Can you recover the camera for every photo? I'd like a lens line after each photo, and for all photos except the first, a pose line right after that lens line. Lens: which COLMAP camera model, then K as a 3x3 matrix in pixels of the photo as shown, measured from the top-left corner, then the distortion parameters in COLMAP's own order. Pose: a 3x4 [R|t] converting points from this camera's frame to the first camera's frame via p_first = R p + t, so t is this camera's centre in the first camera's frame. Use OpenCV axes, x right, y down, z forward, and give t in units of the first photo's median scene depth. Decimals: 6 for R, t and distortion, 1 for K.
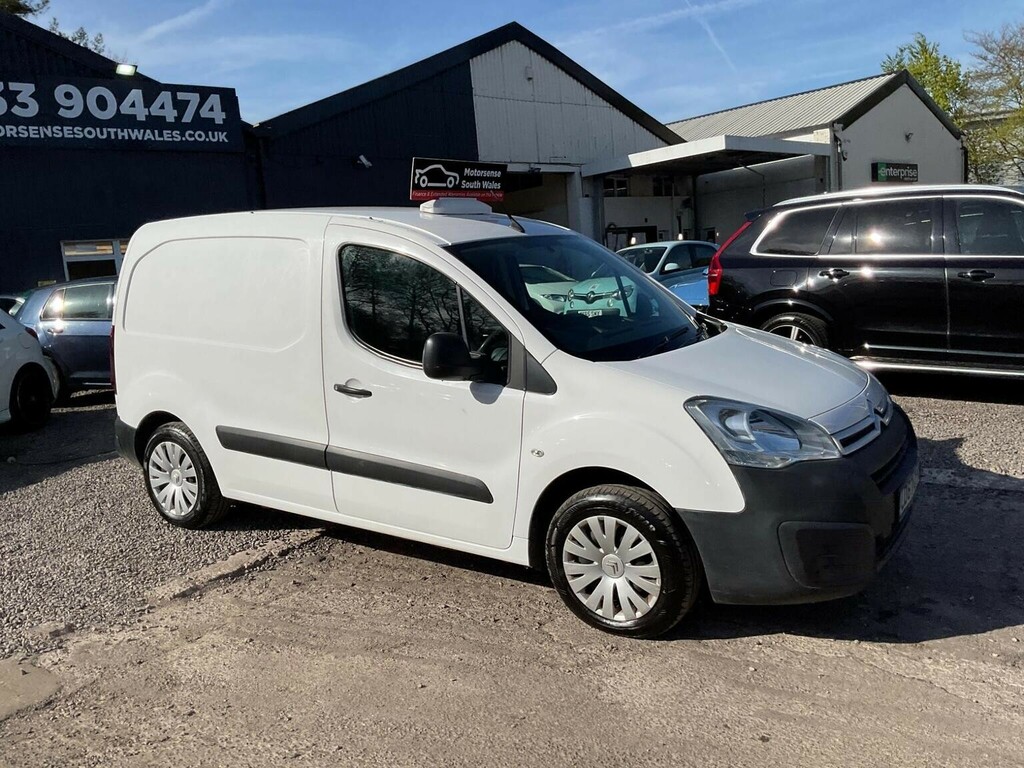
lens RADIAL K [[844.0, 0, 514.7], [0, 844.0, 386.1], [0, 0, 1]] dist [0.059533, -0.098900]
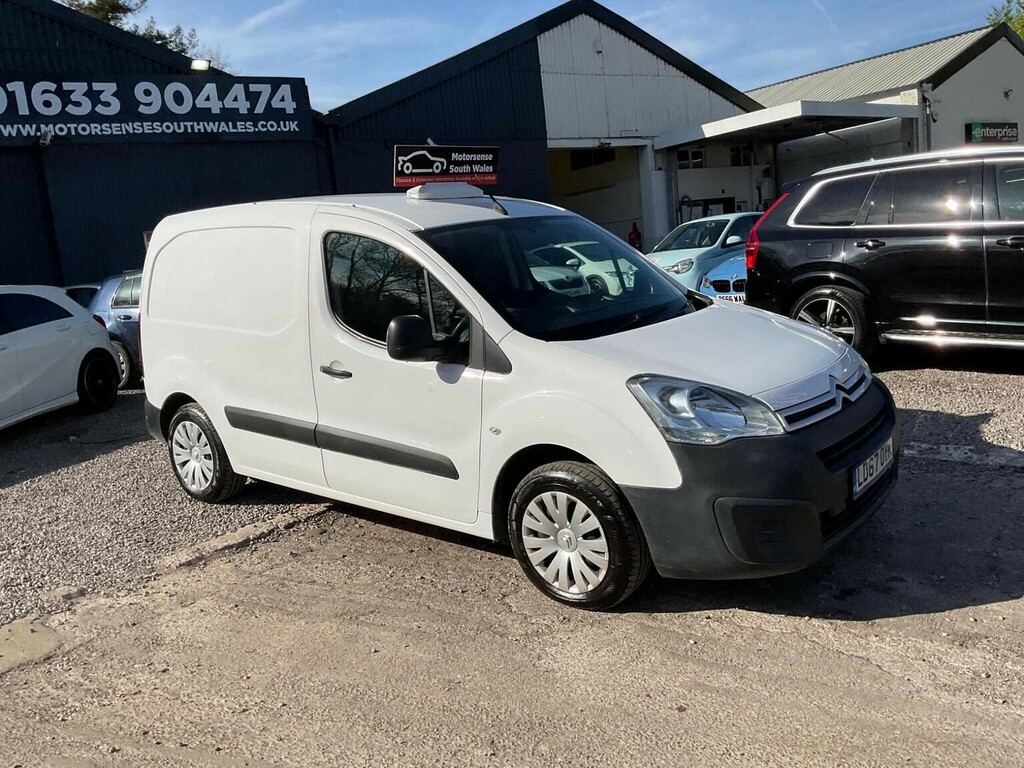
lens RADIAL K [[848.5, 0, 514.0], [0, 848.5, 376.2], [0, 0, 1]] dist [0.061842, -0.113317]
pose [[0.994088, -0.010244, -0.108094, 0.124393], [0.011759, 0.999841, 0.013387, -0.000341], [0.107940, -0.014579, 0.994050, -0.020915]]
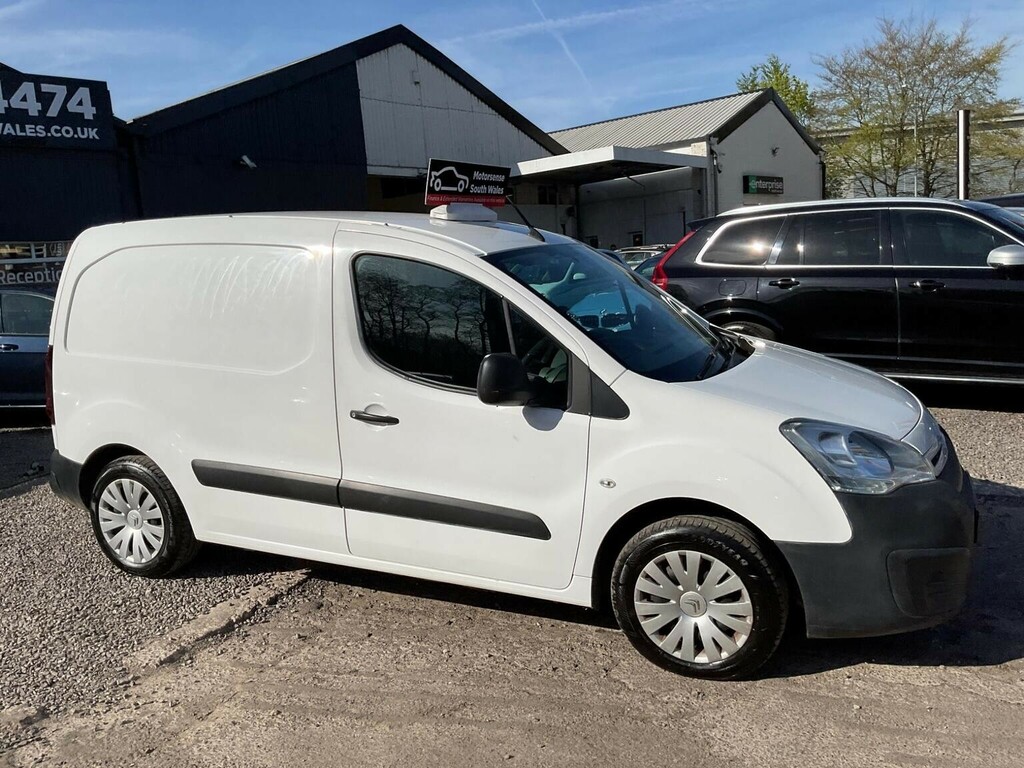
lens RADIAL K [[848.5, 0, 514.0], [0, 848.5, 376.2], [0, 0, 1]] dist [0.061842, -0.113317]
pose [[0.987673, -0.016698, 0.155641, -0.162262], [0.019761, 0.999640, -0.018149, -0.016118], [-0.155282, 0.021001, 0.987647, 0.082527]]
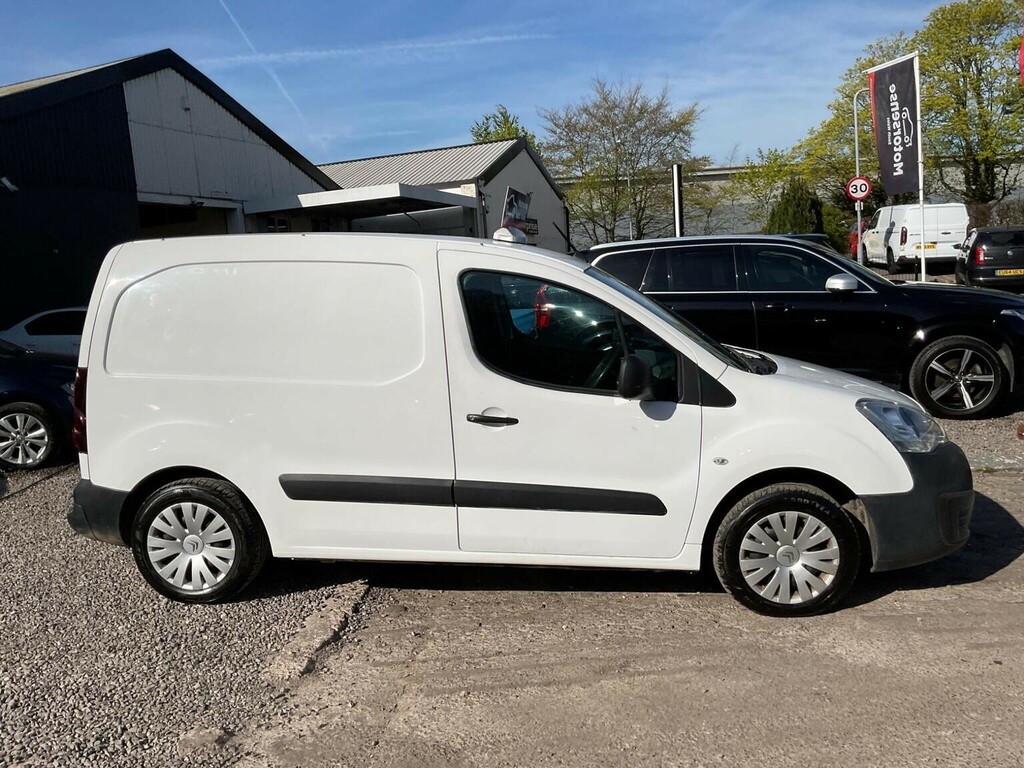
lens RADIAL K [[836.8, 0, 514.2], [0, 836.8, 387.8], [0, 0, 1]] dist [0.082745, -0.158953]
pose [[0.889827, -0.045868, 0.453987, -0.528937], [0.067648, 0.997201, -0.031843, 0.001572], [-0.451255, 0.059046, 0.890439, 0.116128]]
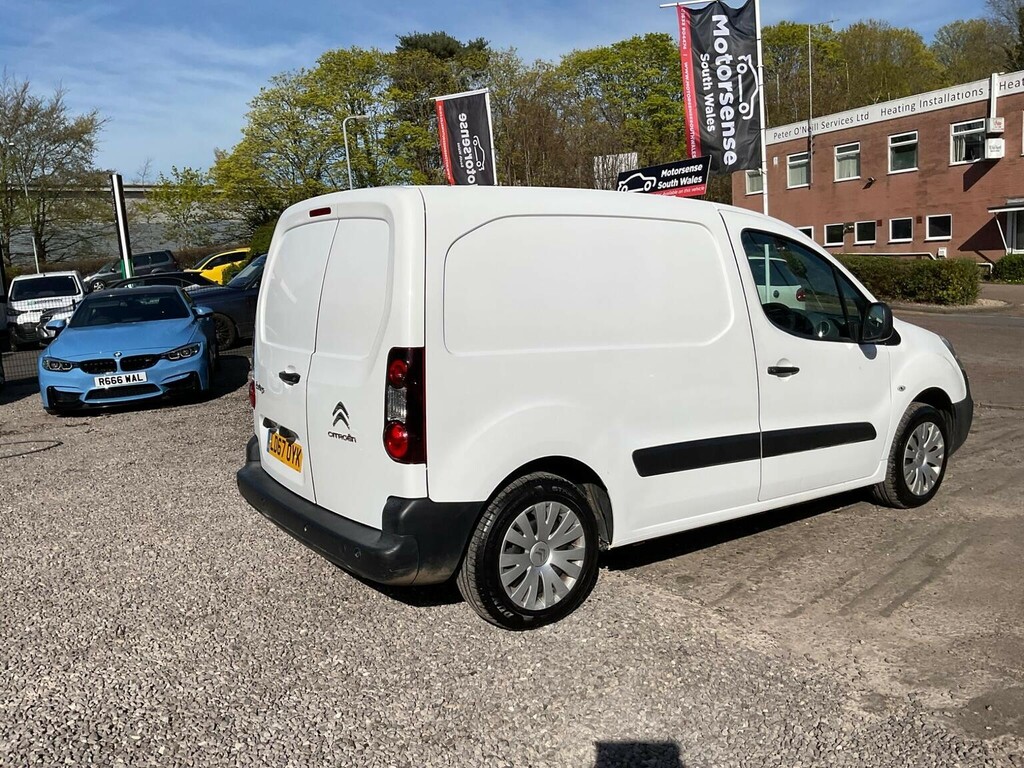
lens RADIAL K [[840.3, 0, 516.9], [0, 840.3, 384.8], [0, 0, 1]] dist [0.055170, -0.101089]
pose [[0.381036, -0.092775, 0.919894, -1.106205], [0.177555, 0.983776, 0.025671, -0.053165], [-0.907351, 0.153550, 0.391327, 0.784936]]
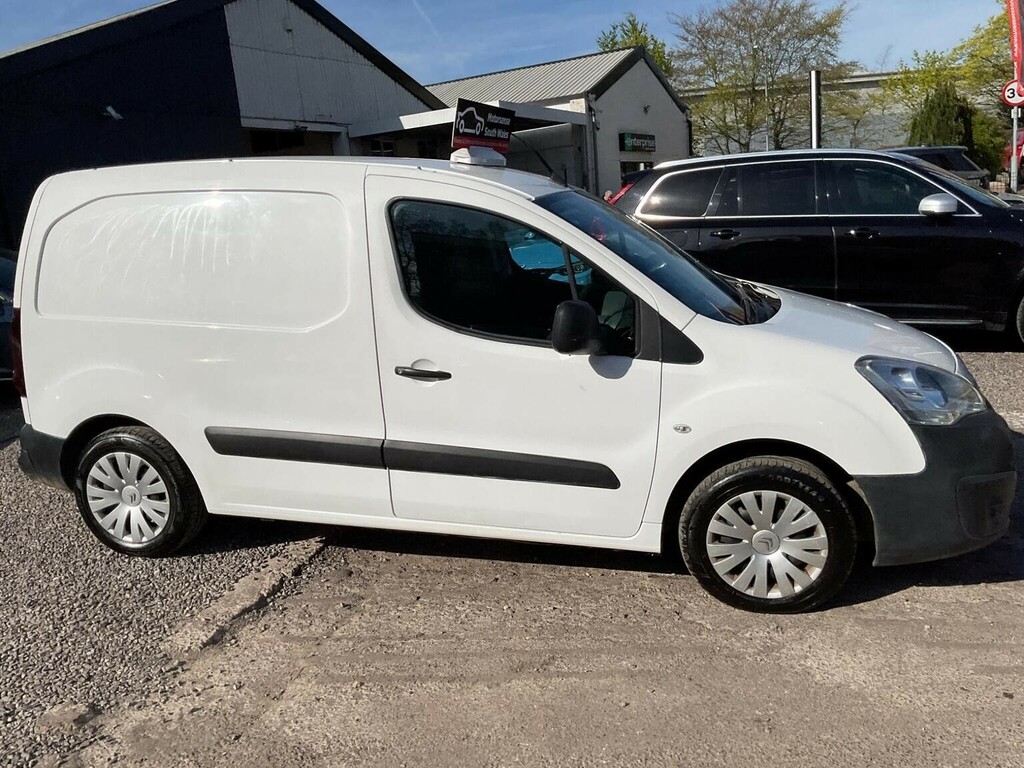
lens RADIAL K [[842.7, 0, 512.5], [0, 842.7, 383.9], [0, 0, 1]] dist [0.071514, -0.129740]
pose [[0.949922, -0.064104, 0.305840, -0.320964], [0.053284, 0.997627, 0.043603, -0.013691], [-0.307910, -0.025123, 0.951084, 0.147395]]
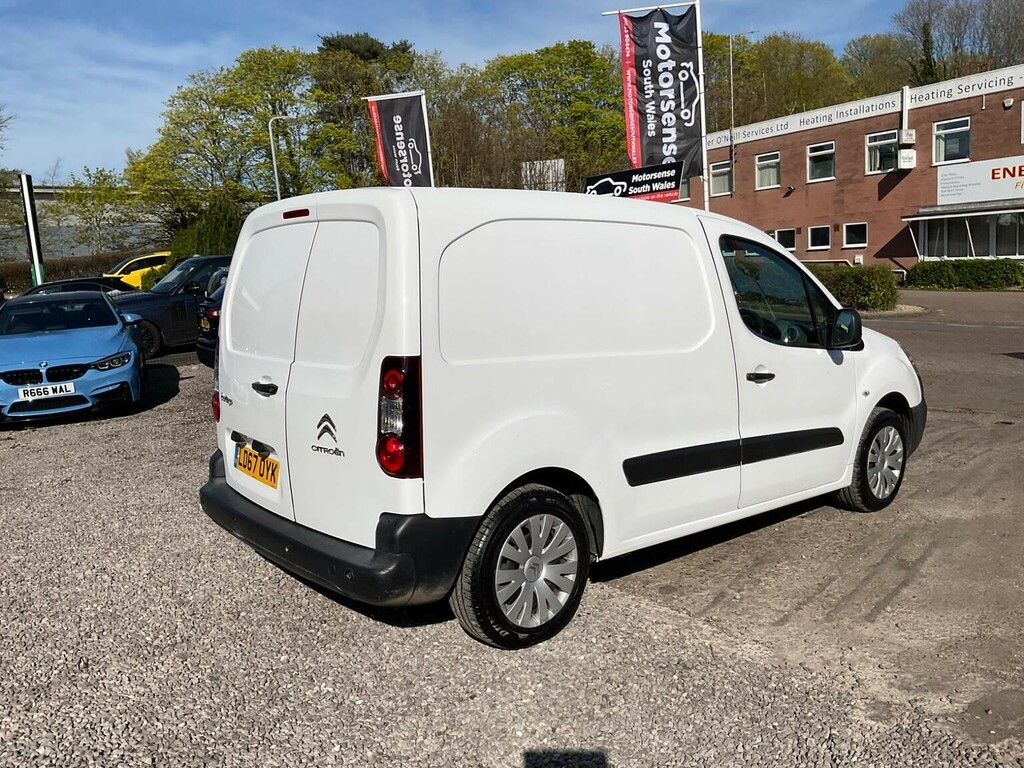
lens RADIAL K [[849.1, 0, 513.5], [0, 849.1, 382.5], [0, 0, 1]] dist [0.045461, -0.082225]
pose [[0.302570, -0.086041, 0.949236, -1.108099], [0.183596, 0.982527, 0.030537, -0.064550], [-0.935278, 0.165036, 0.313080, 0.840417]]
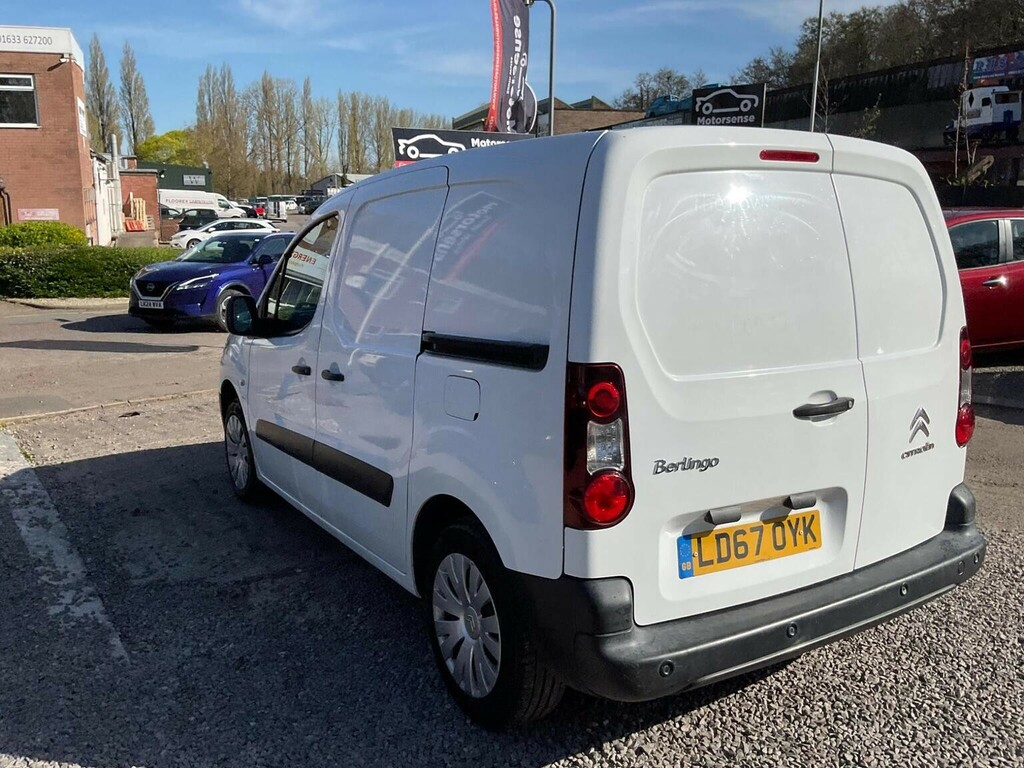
lens RADIAL K [[860.2, 0, 518.2], [0, 860.2, 381.2], [0, 0, 1]] dist [0.037278, -0.069586]
pose [[-0.896131, -0.019662, 0.443353, -0.550138], [0.127885, 0.945199, 0.300407, -0.265026], [-0.424963, 0.325903, -0.844508, 1.759922]]
